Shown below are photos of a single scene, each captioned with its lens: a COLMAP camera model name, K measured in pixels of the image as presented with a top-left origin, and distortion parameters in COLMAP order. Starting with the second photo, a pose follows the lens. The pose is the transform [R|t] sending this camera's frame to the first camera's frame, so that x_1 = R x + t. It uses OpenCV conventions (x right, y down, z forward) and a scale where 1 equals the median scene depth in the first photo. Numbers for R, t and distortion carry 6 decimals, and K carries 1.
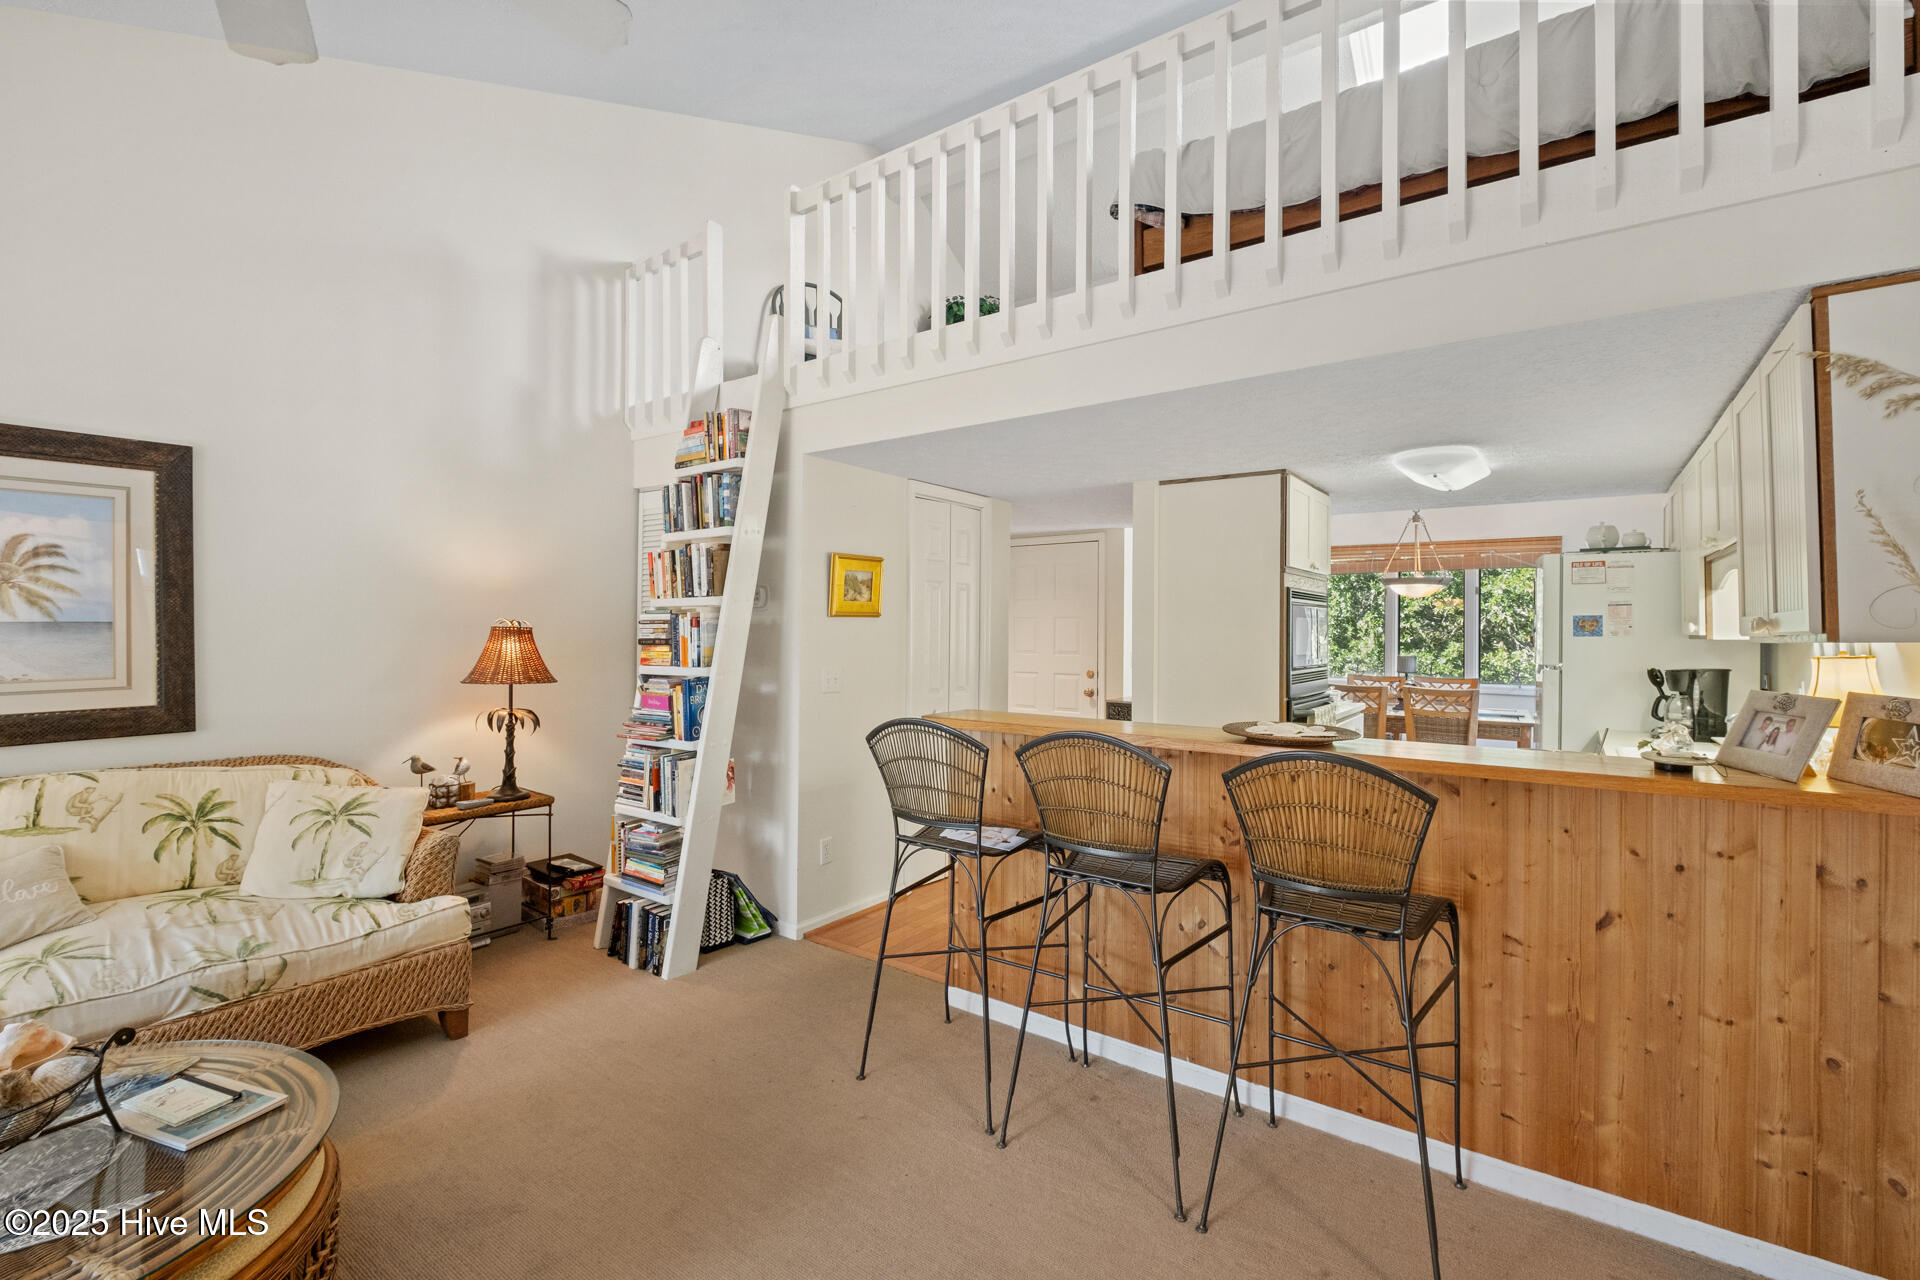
lens RADIAL K [[831.2, 0, 953.7], [0, 831.2, 622.3], [0, 0, 1]] dist [-0.003480, -0.002772]
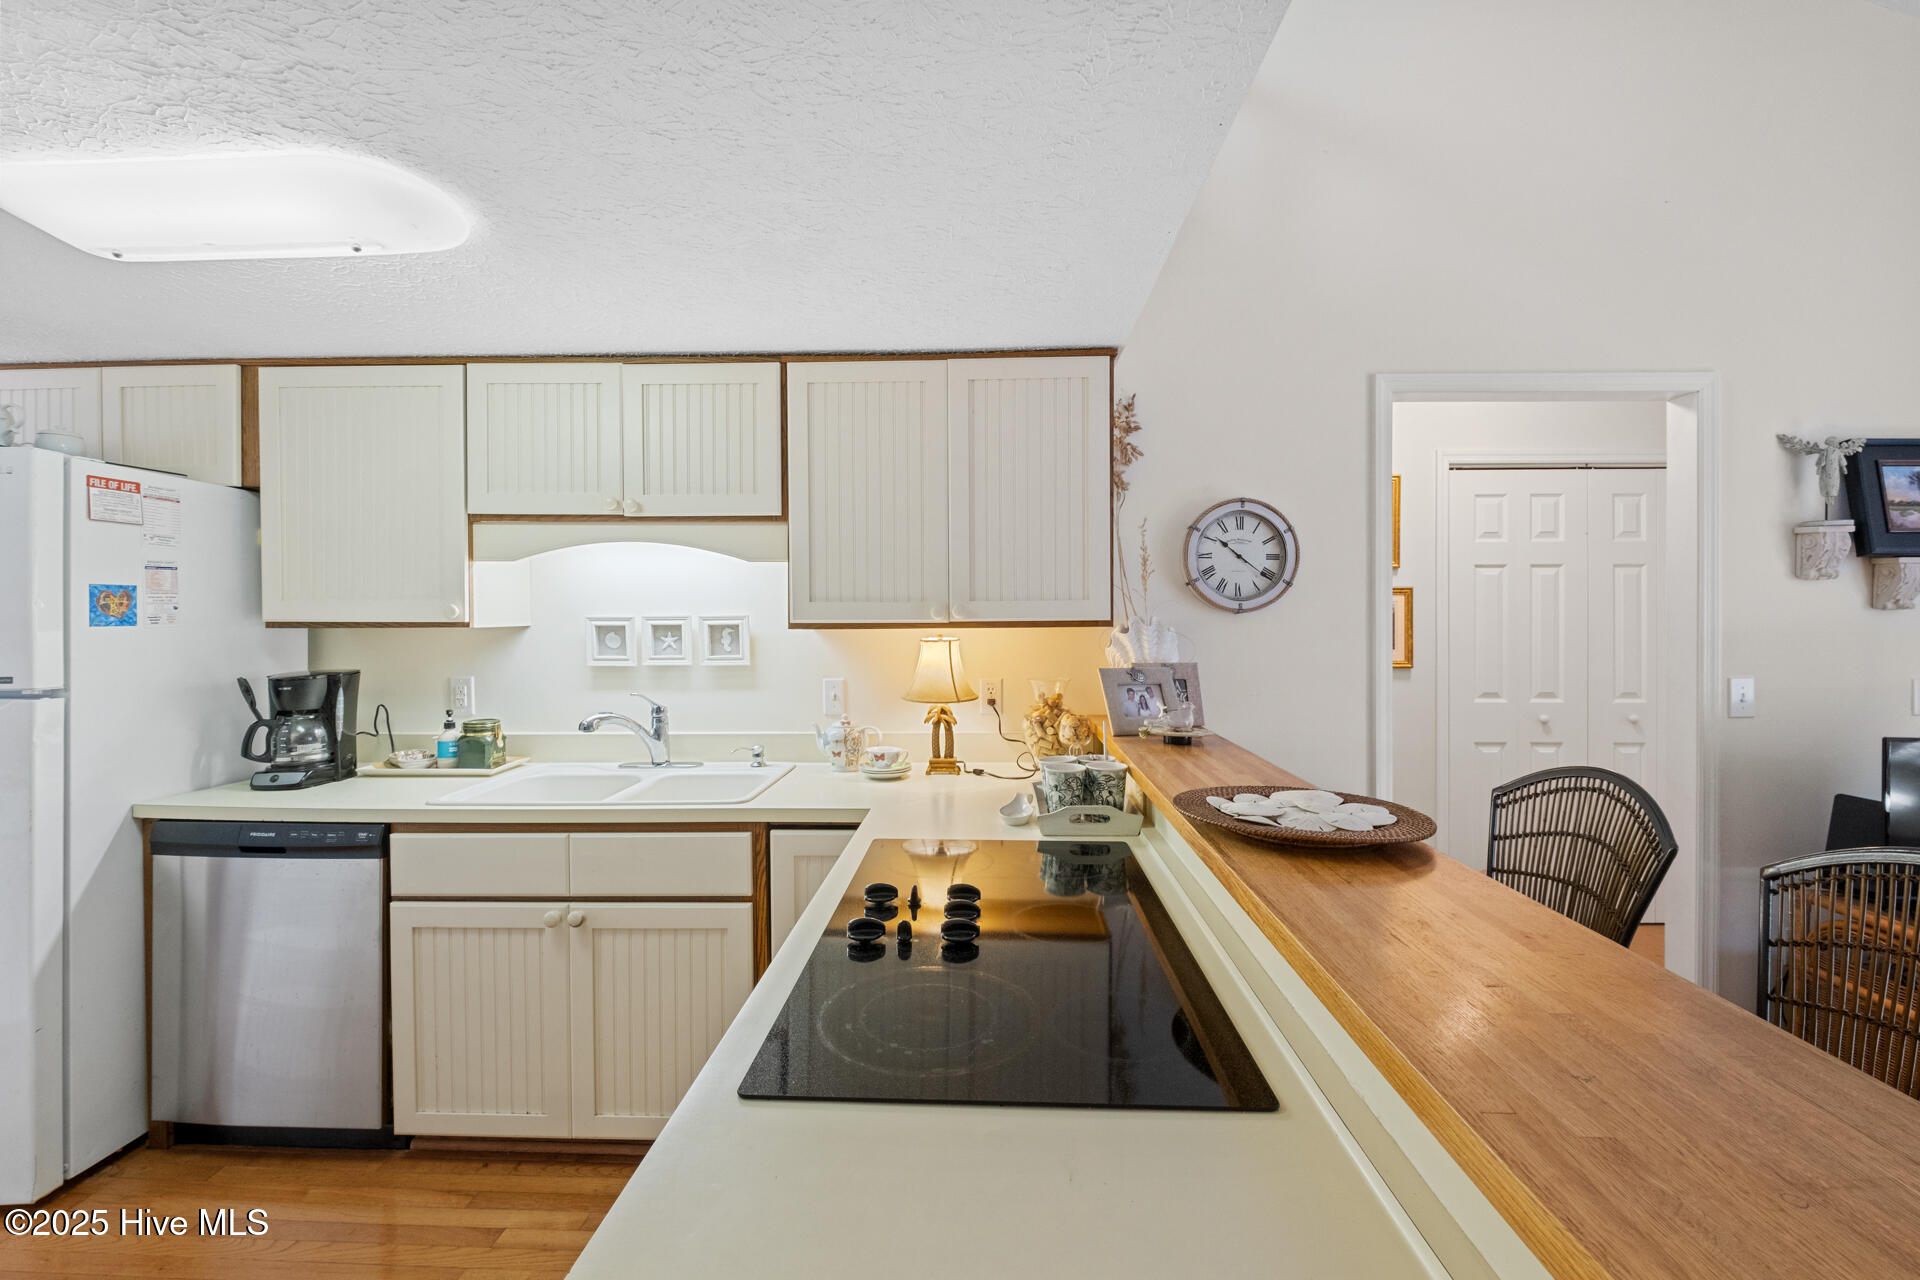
lens RADIAL K [[831.2, 0, 965.7], [0, 831.2, 621.5], [0, 0, 1]] dist [-0.003480, -0.002772]
pose [[-0.566873, -0.007622, 0.823770, 0.077104], [-0.012566, 0.999921, 0.000605, 0.012643], [-0.823709, -0.010009, -0.566924, 1.449693]]
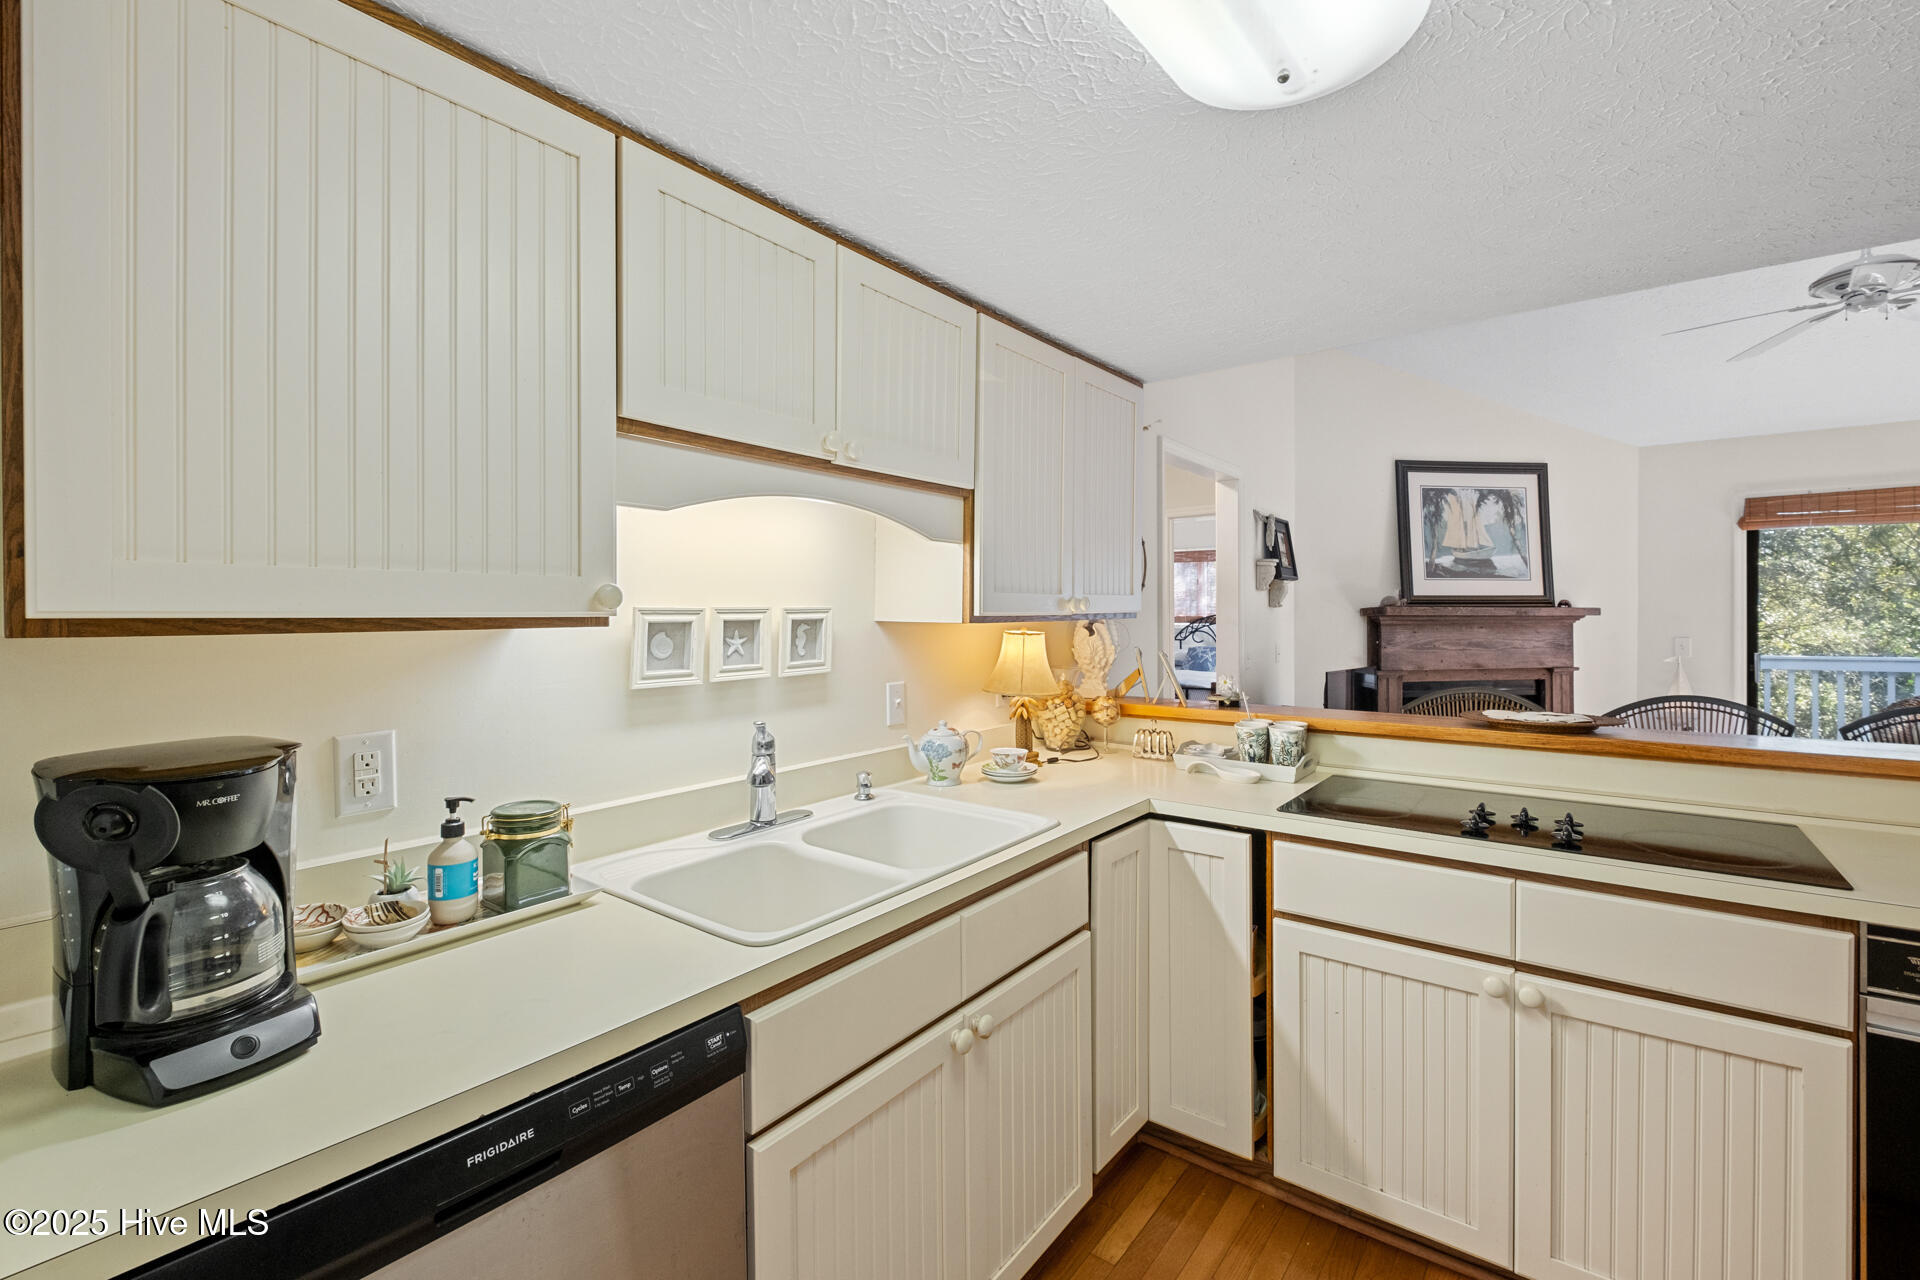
lens RADIAL K [[831.2, 0, 983.7], [0, 831.2, 611.5], [0, 0, 1]] dist [-0.003480, -0.002772]
pose [[-0.999989, -0.002993, 0.003677, 0.998958], [-0.003044, 0.999895, -0.014154, 0.025166], [-0.003634, -0.014165, -0.999893, 1.909970]]
